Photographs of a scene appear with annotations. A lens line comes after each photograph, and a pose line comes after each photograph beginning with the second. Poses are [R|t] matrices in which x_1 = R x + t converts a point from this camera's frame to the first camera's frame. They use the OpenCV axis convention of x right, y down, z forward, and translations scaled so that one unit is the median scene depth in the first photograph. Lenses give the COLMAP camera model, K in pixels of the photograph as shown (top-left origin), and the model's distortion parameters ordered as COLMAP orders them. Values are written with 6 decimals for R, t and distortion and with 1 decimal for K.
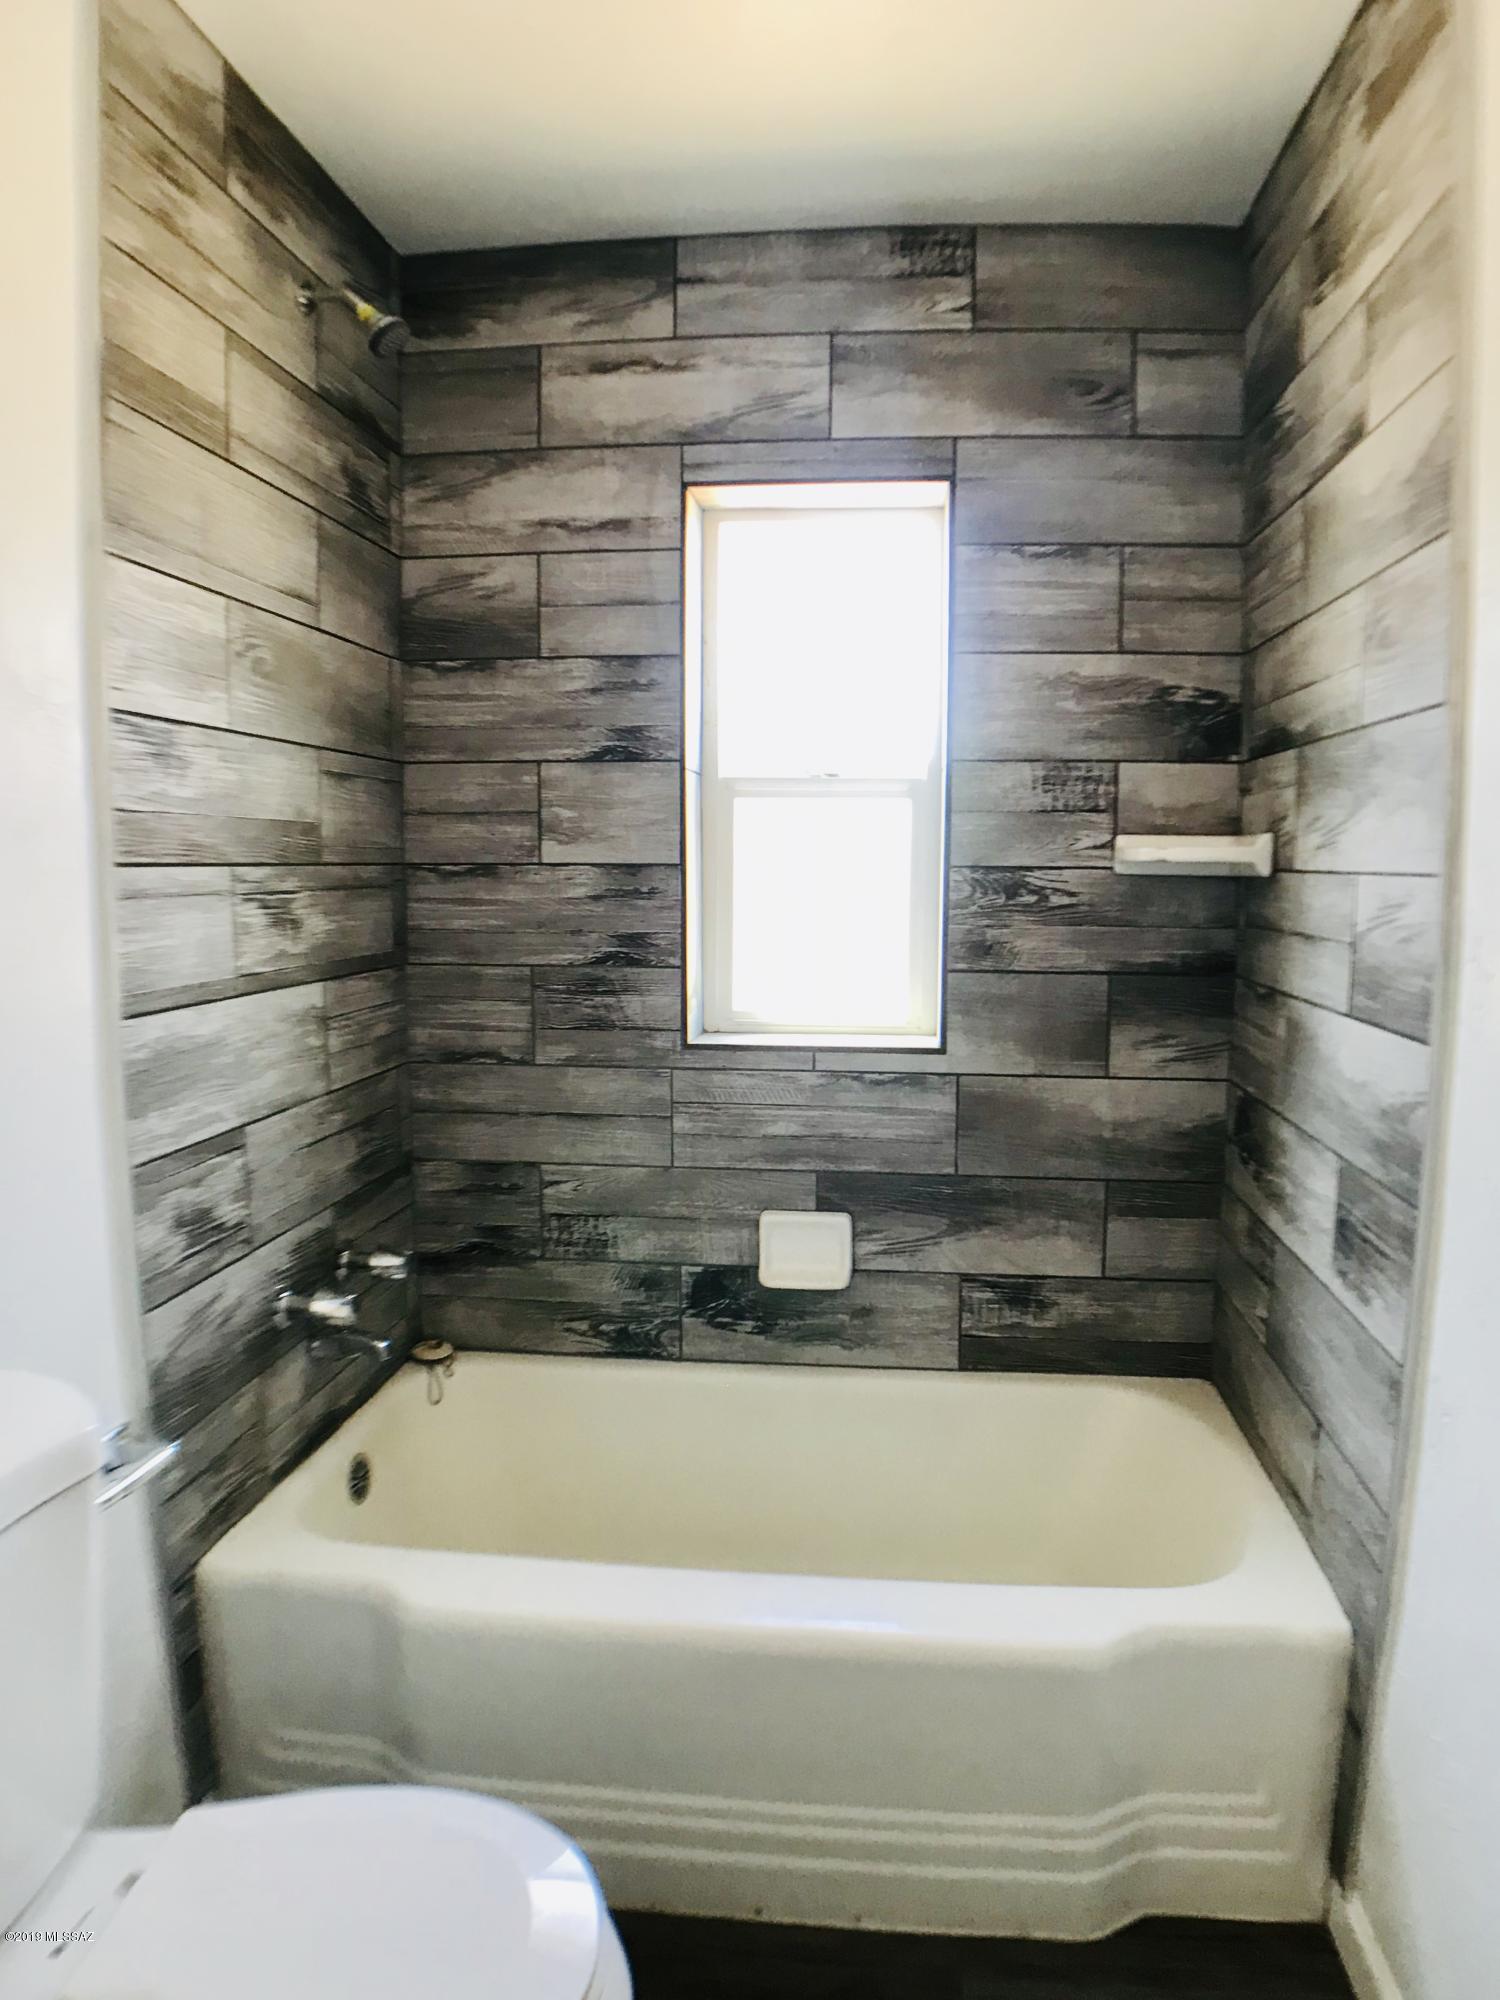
lens RADIAL K [[1232.2, 0, 754.3], [0, 1232.2, 1016.4], [0, 0, 1]] dist [-0.095267, 0.016860]
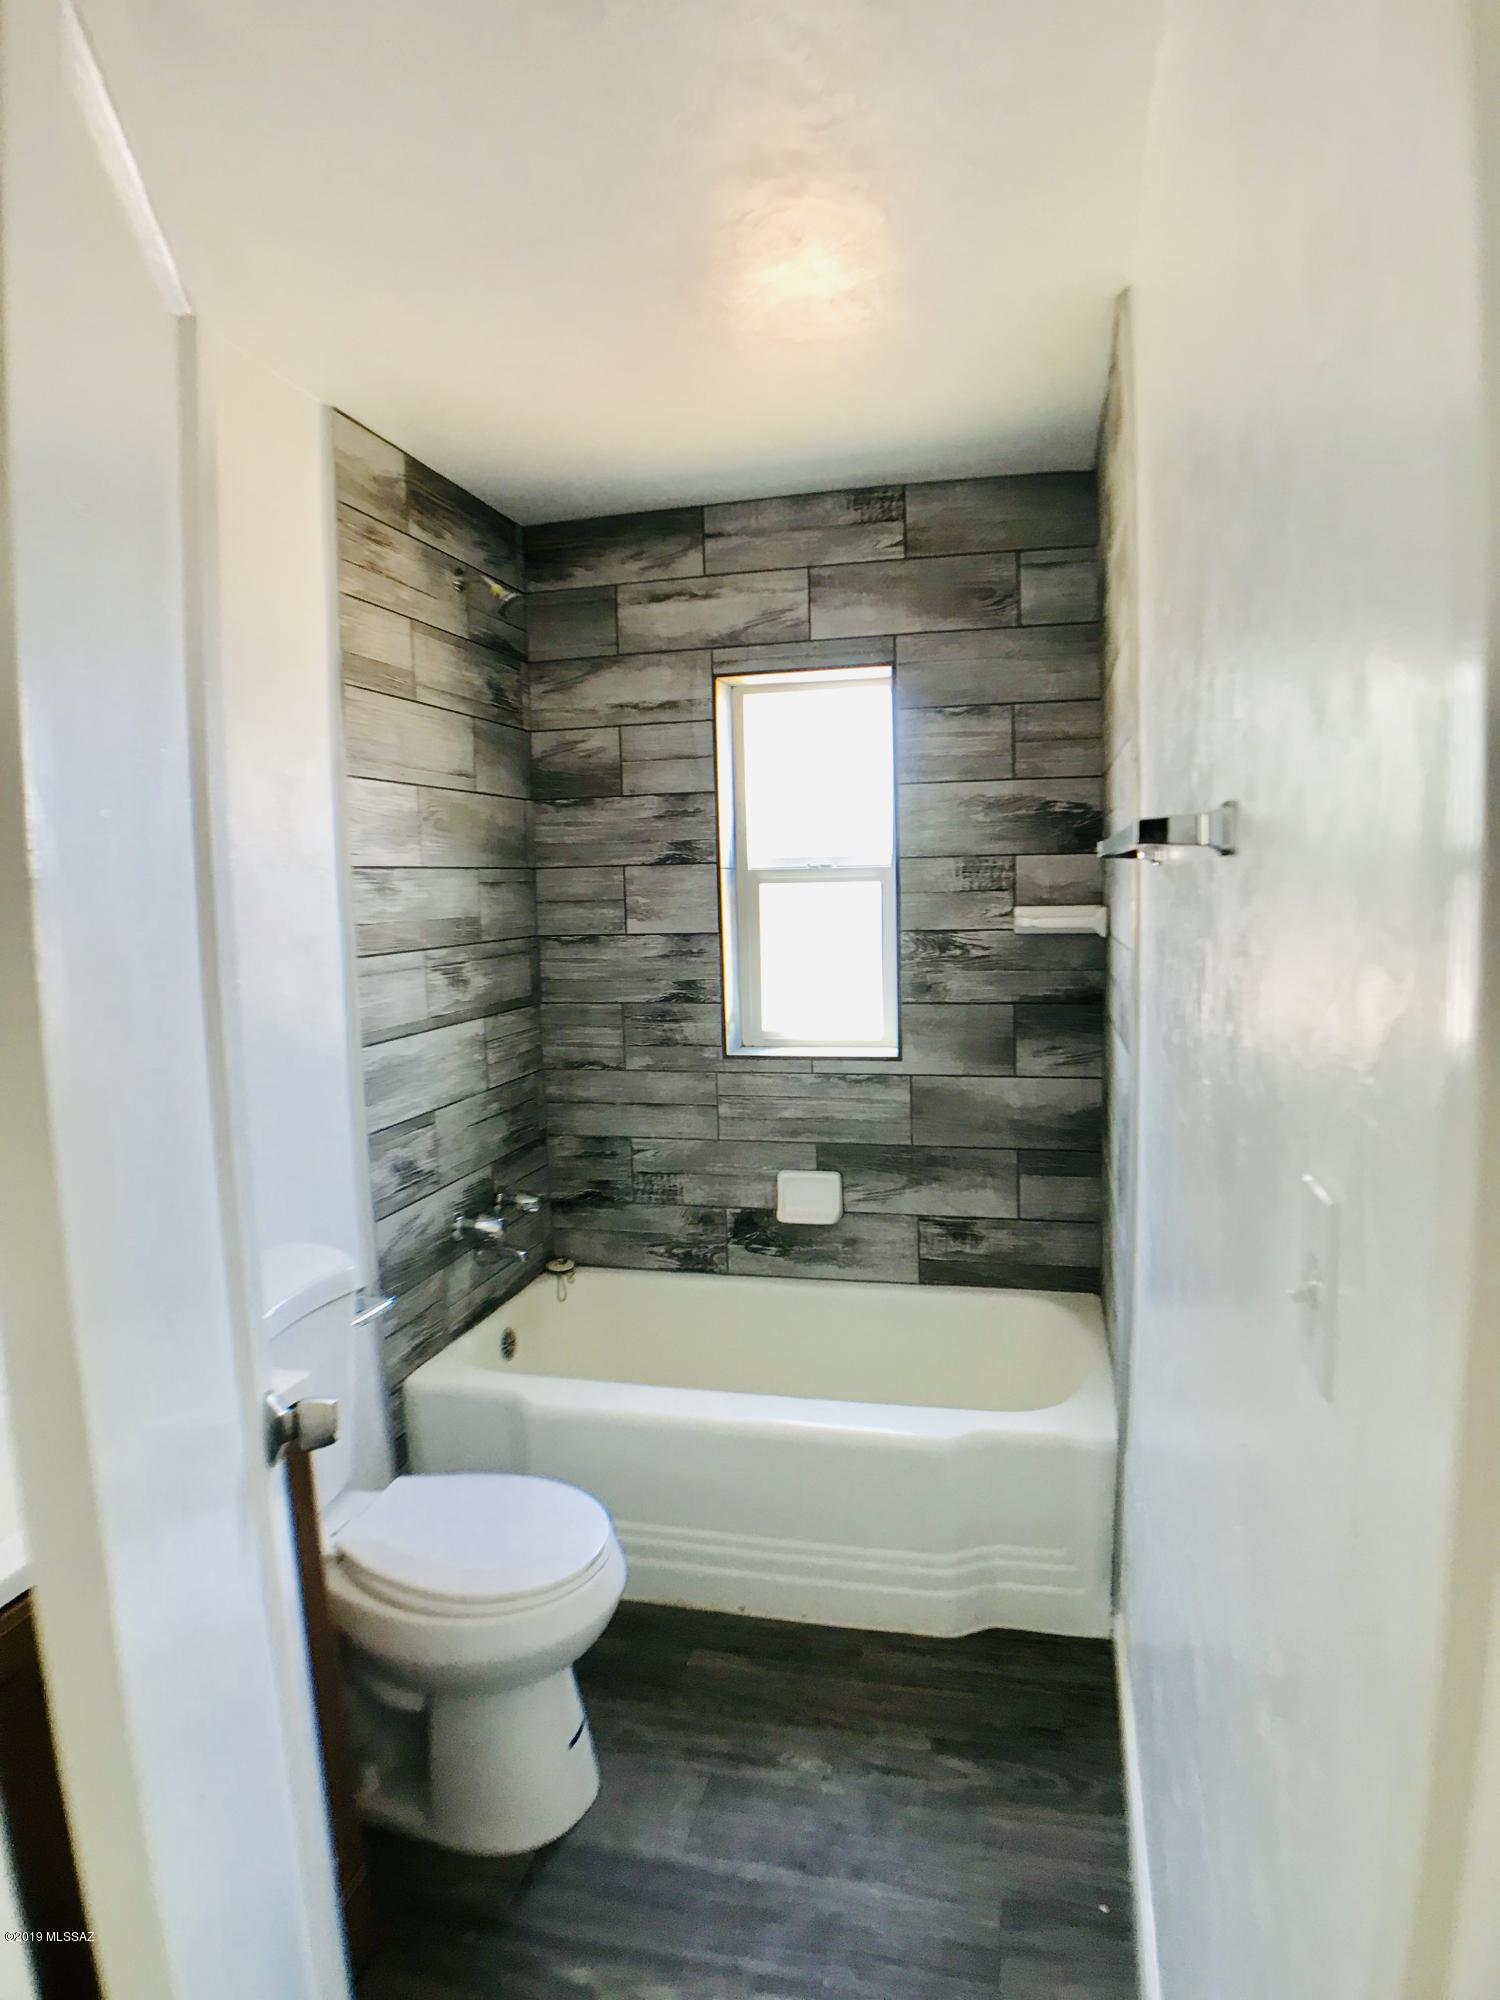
lens RADIAL K [[1232.2, 0, 754.7], [0, 1232.2, 997.7], [0, 0, 1]] dist [-0.095267, 0.016860]
pose [[0.987797, -0.016497, -0.154868, 0.219881], [0.014396, 0.999789, -0.014681, -0.025731], [0.155078, 0.012272, 0.987826, -0.468502]]
